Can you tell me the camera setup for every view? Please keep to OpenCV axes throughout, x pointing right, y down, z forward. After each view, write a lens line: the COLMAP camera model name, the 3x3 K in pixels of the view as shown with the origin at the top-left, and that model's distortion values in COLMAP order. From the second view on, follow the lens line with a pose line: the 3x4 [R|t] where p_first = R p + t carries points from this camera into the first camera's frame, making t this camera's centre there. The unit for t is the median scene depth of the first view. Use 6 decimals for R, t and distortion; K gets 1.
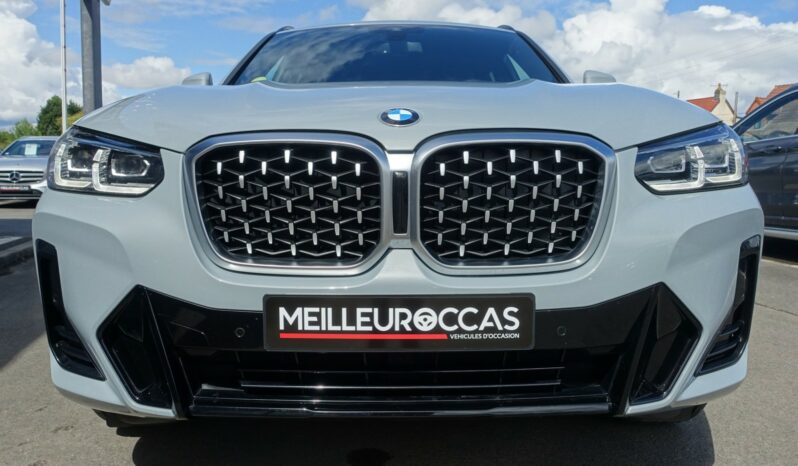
lens RADIAL K [[624.6, 0, 412.8], [0, 624.6, 242.5], [0, 0, 1]] dist [-0.031253, 0.005985]
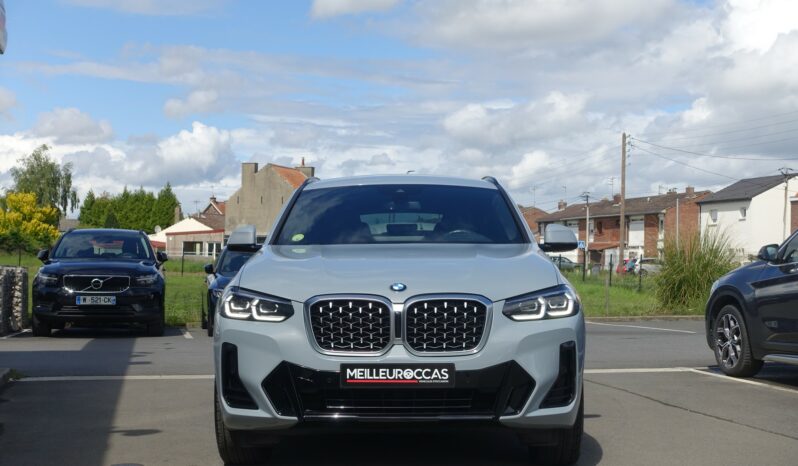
lens RADIAL K [[1194.4, 0, 401.5], [0, 1194.4, 233.2], [0, 0, 1]] dist [-0.025922, 0.000000]
pose [[0.999779, -0.000810, -0.021009, 0.085881], [-0.002224, 0.989577, -0.143990, 0.237712], [0.020907, 0.144005, 0.989356, -3.436408]]
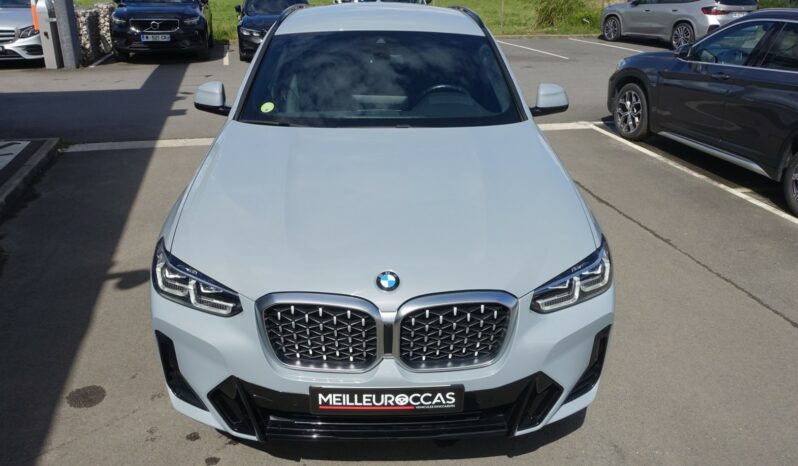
lens RADIAL K [[624.6, 0, 402.5], [0, 624.6, 236.6], [0, 0, 1]] dist [-0.031253, 0.005985]
pose [[0.999491, 0.004560, 0.031572, -0.034736], [-0.013469, 0.957508, 0.288091, -0.794401], [-0.028917, -0.288369, 0.957082, -0.533852]]
